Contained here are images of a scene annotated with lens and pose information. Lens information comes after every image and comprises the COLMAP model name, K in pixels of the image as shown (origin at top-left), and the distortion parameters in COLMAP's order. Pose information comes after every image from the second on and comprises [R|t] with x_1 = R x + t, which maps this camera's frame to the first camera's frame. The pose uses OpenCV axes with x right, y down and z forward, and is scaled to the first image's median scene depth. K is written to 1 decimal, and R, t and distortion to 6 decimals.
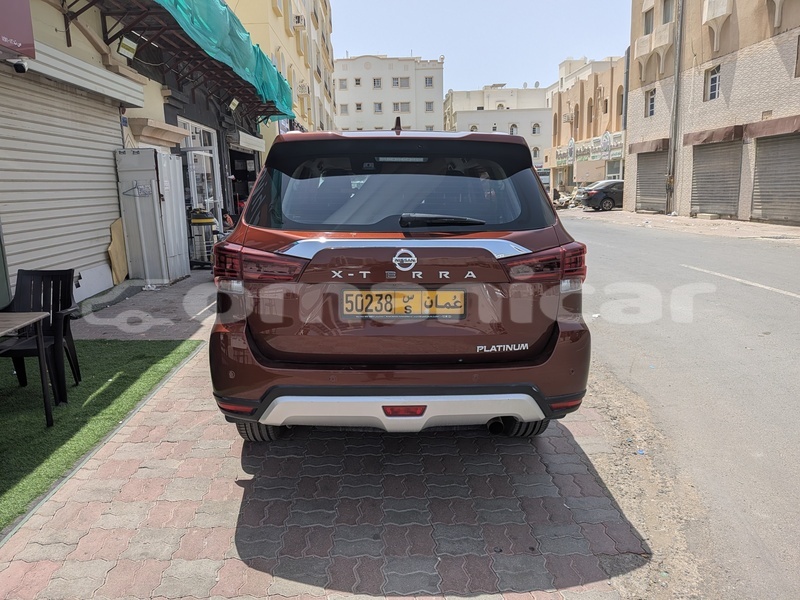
lens RADIAL K [[583.8, 0, 400.0], [0, 583.8, 300.0], [0, 0, 1]] dist [0.032823, -0.087568]
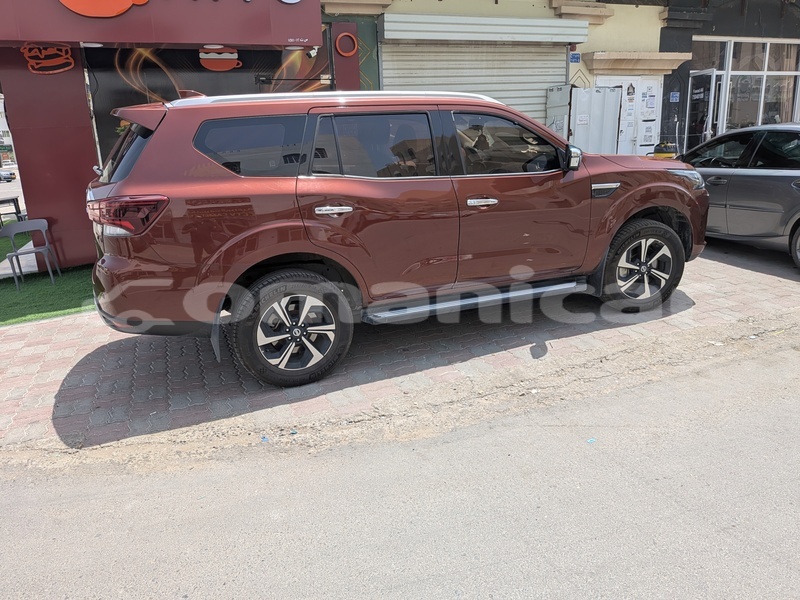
lens RADIAL K [[583.8, 0, 400.0], [0, 583.8, 300.0], [0, 0, 1]] dist [0.032823, -0.087568]
pose [[0.339034, 0.263054, -0.903249, 0.625346], [-0.138205, 0.963622, 0.228761, -0.098951], [0.930567, 0.047276, 0.363056, 0.417233]]
